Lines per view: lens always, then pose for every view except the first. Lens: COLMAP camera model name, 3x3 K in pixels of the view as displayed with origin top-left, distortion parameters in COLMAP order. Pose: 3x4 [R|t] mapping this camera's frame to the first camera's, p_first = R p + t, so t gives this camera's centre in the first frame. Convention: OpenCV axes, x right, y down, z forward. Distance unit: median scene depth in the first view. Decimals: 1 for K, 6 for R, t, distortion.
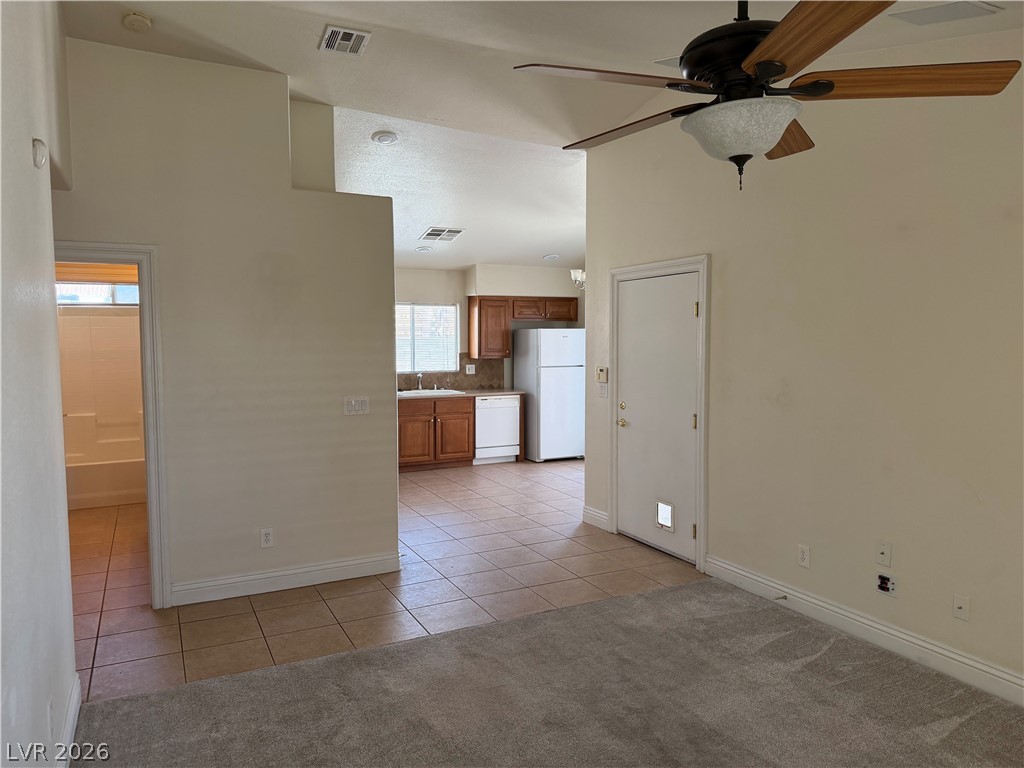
lens RADIAL K [[720.2, 0, 511.3], [0, 720.2, 381.7], [0, 0, 1]] dist [0.079859, -0.111540]
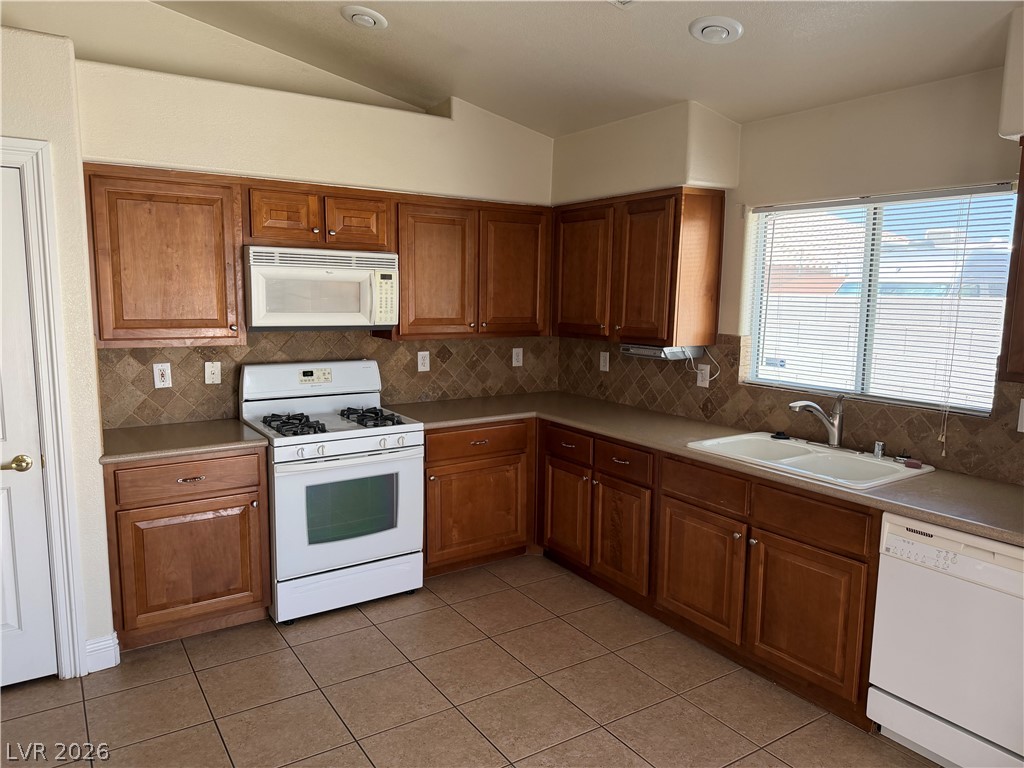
lens RADIAL K [[711.0, 0, 508.7], [0, 711.0, 388.7], [0, 0, 1]] dist [-0.001734, -0.001525]
pose [[0.094764, 0.135948, -0.986173, 0.196081], [-0.077927, 0.988605, 0.128795, -0.048867], [0.992445, 0.064644, 0.104278, 0.794722]]
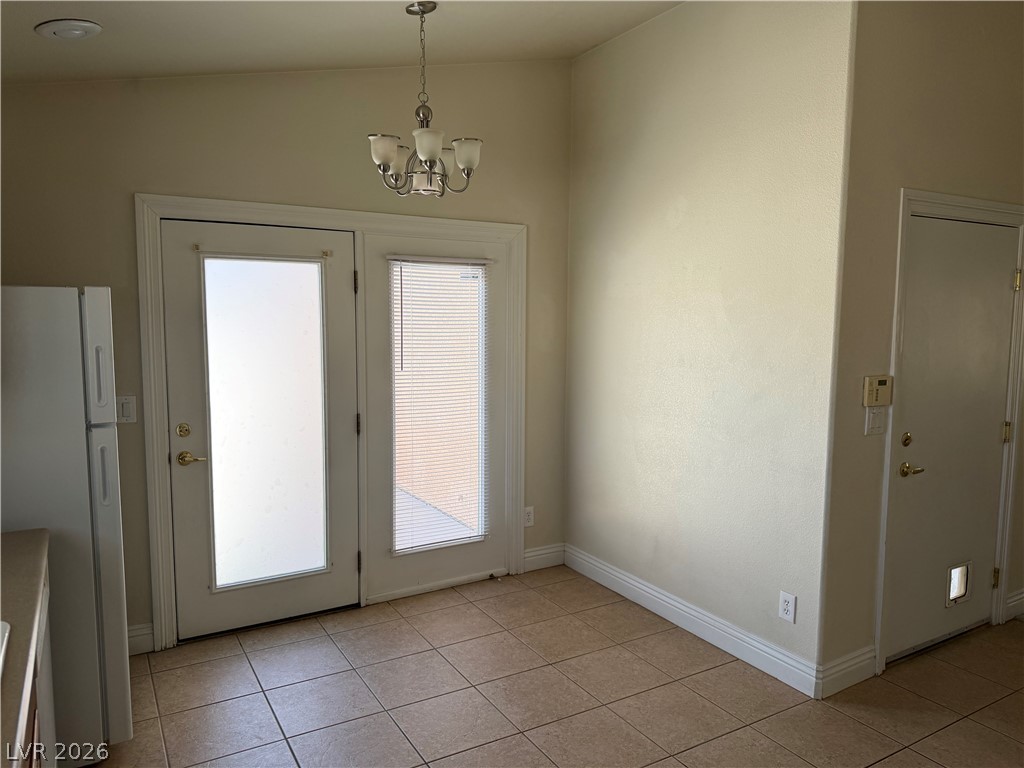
lens RADIAL K [[720.2, 0, 511.3], [0, 720.2, 381.7], [0, 0, 1]] dist [0.079859, -0.111540]
pose [[-0.055954, -0.096708, 0.993739, -0.247466], [0.061443, 0.993078, 0.100104, -0.055824], [-0.996541, 0.066659, -0.049625, 0.847106]]
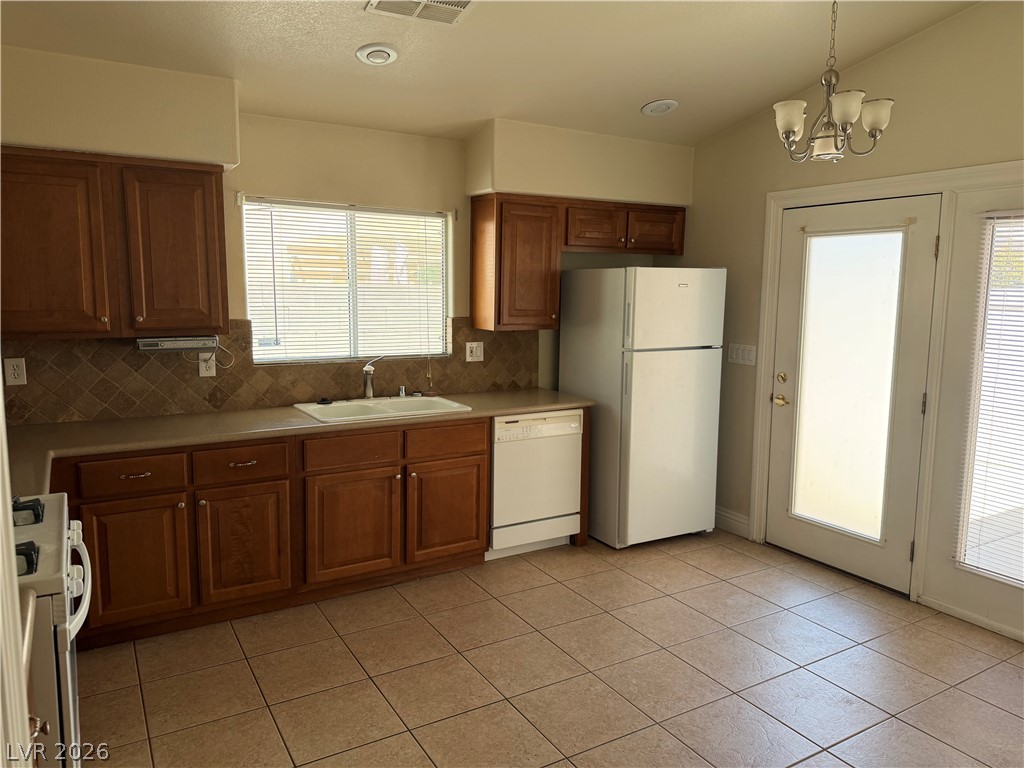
lens RADIAL K [[720.2, 0, 511.3], [0, 720.2, 381.7], [0, 0, 1]] dist [0.079859, -0.111540]
pose [[0.997644, 0.002422, 0.068555, -0.067411], [-0.006817, 0.997930, 0.063945, -0.029094], [-0.068258, -0.064262, 0.995596, 0.532242]]
